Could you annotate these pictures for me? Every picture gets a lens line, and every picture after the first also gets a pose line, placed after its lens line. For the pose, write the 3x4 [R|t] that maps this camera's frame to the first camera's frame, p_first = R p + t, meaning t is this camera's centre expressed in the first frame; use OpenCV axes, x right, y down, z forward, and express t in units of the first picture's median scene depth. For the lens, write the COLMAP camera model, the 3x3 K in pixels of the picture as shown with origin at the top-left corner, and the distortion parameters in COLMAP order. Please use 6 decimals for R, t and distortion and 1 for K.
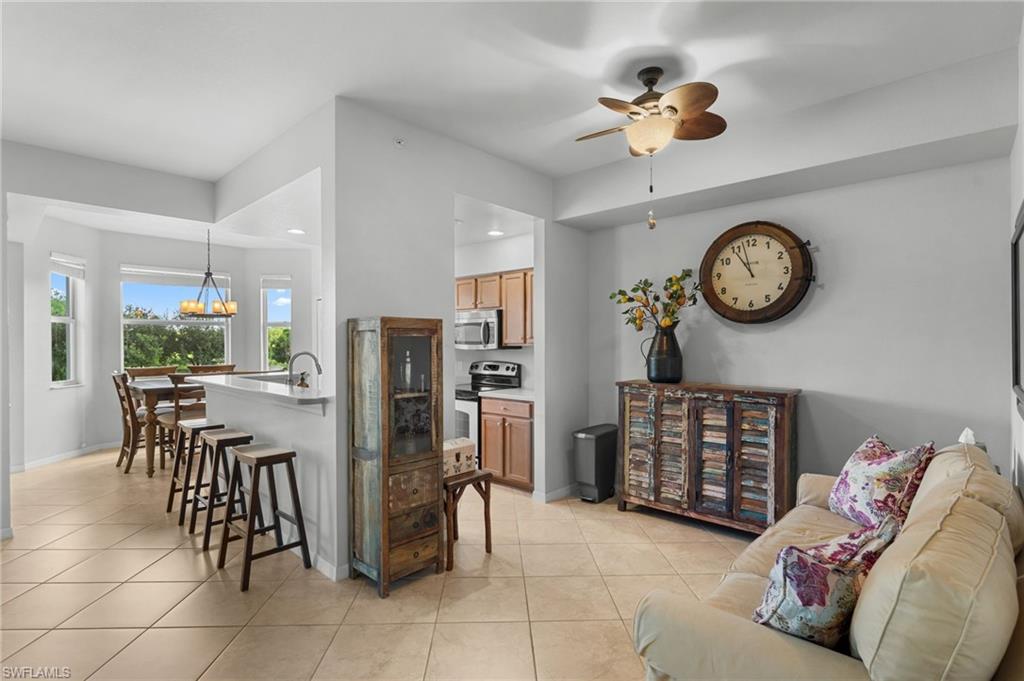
lens RADIAL K [[493.9, 0, 510.7], [0, 493.9, 343.0], [0, 0, 1]] dist [-0.006412, 0.000104]
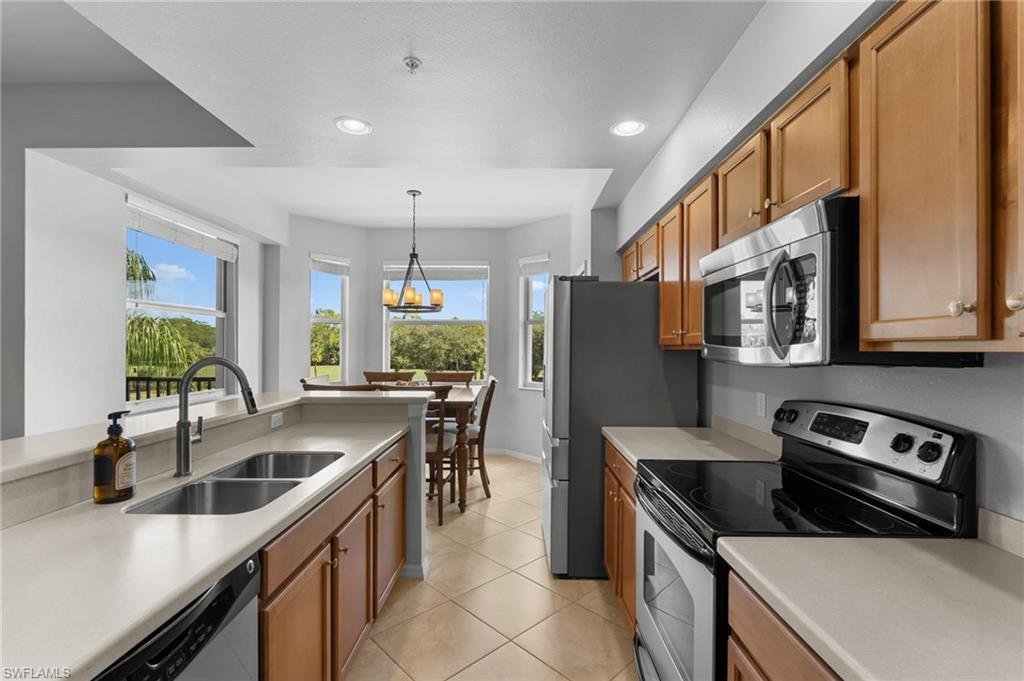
lens RADIAL K [[460.6, 0, 514.9], [0, 460.6, 341.8], [0, 0, 1]] dist [-0.002428, 0.000109]
pose [[0.680519, -0.003980, -0.732720, 0.031187], [-0.009086, 0.999863, -0.013870, 0.005704], [0.732674, 0.016096, 0.680389, 0.706142]]
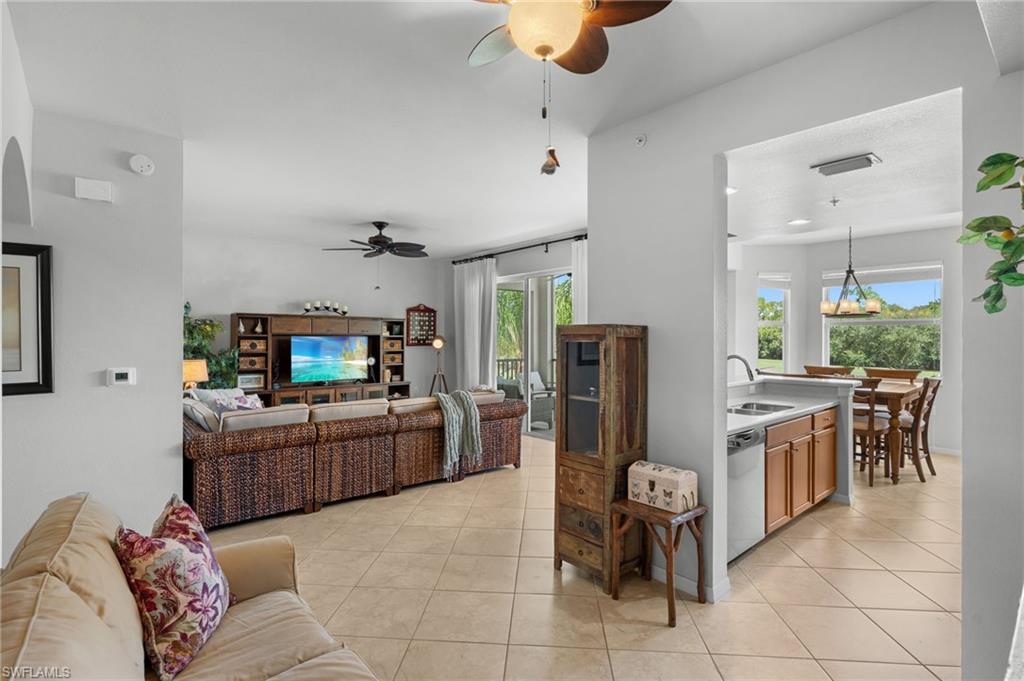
lens RADIAL K [[493.9, 0, 502.5], [0, 493.9, 338.1], [0, 0, 1]] dist [-0.006412, 0.000104]
pose [[-0.113631, 0.004736, -0.993512, 0.454227], [-0.008419, 0.999948, 0.005730, -0.013881], [0.993487, 0.009015, -0.113586, 0.504336]]
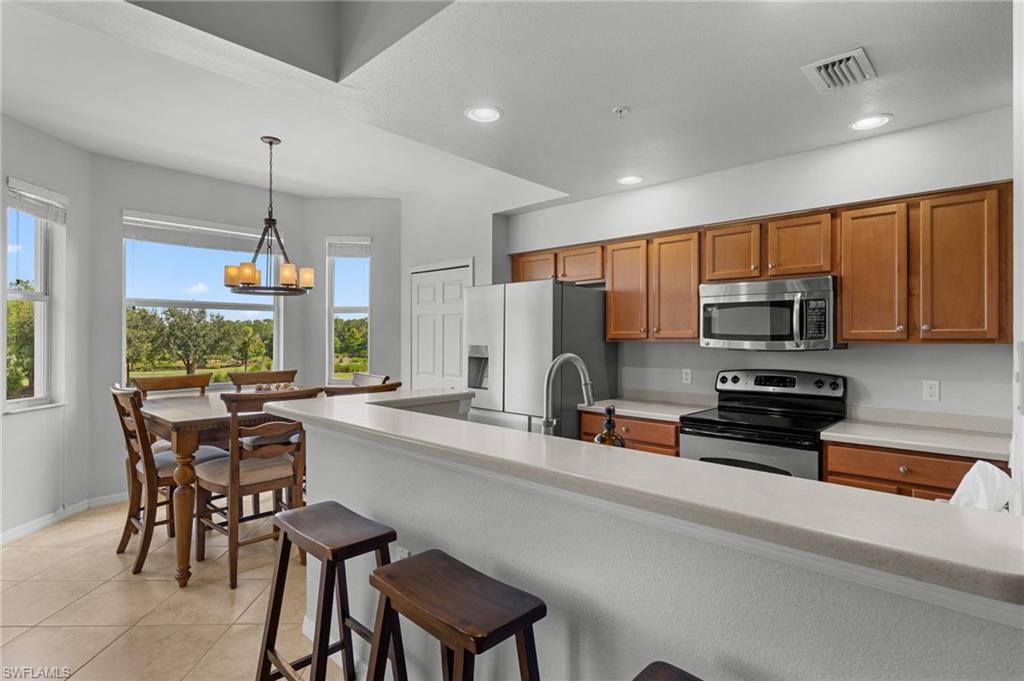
lens RADIAL K [[514.0, 0, 510.3], [0, 514.0, 337.0], [0, 0, 1]] dist [-0.010988, 0.000472]
pose [[0.999984, 0.005446, 0.001776, -0.362975], [-0.005433, 0.999961, -0.007023, 0.004776], [-0.001814, 0.007013, 0.999974, 0.422741]]
